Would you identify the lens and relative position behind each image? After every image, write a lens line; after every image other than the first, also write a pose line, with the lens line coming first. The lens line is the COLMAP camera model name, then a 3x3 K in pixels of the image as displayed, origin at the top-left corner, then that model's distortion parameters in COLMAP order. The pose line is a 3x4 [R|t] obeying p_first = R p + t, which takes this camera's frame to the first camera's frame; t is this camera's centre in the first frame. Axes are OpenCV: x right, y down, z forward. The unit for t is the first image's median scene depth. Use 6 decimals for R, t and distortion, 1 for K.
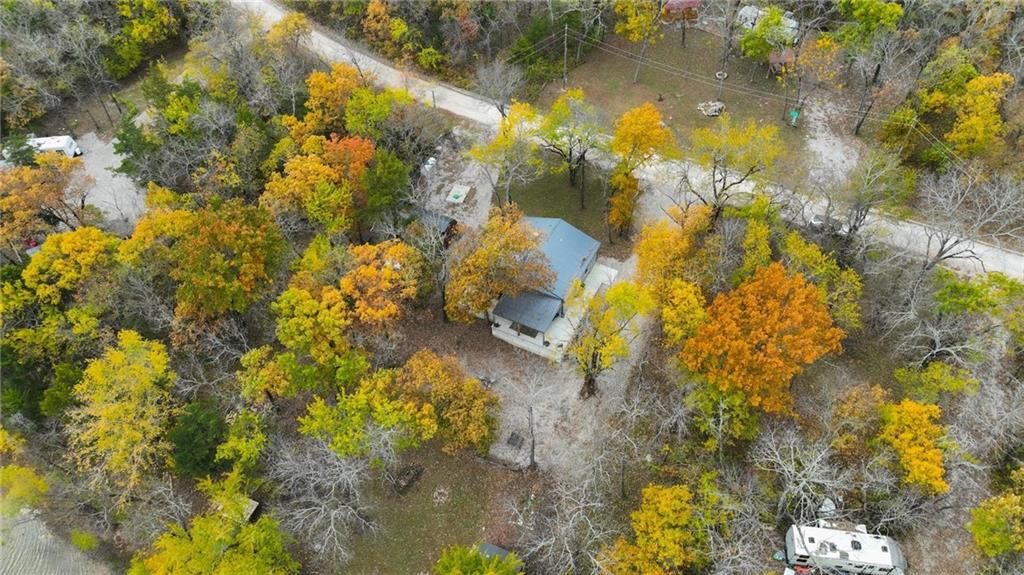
lens RADIAL K [[753.6, 0, 511.8], [0, 753.6, 280.1], [0, 0, 1]] dist [0.011426, 0.002623]
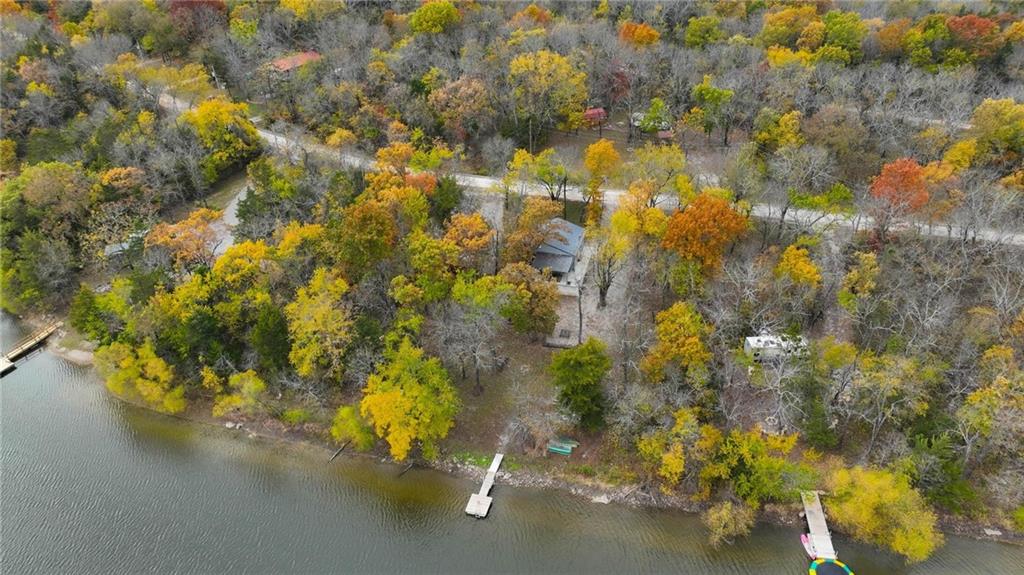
lens RADIAL K [[753.6, 0, 512.7], [0, 753.6, 291.7], [0, 0, 1]] dist [0.011426, 0.002623]
pose [[0.978306, -0.104314, 0.178984, -0.331512], [0.150263, 0.952066, -0.266443, 0.478638], [-0.142611, 0.287557, 0.947087, -0.413891]]
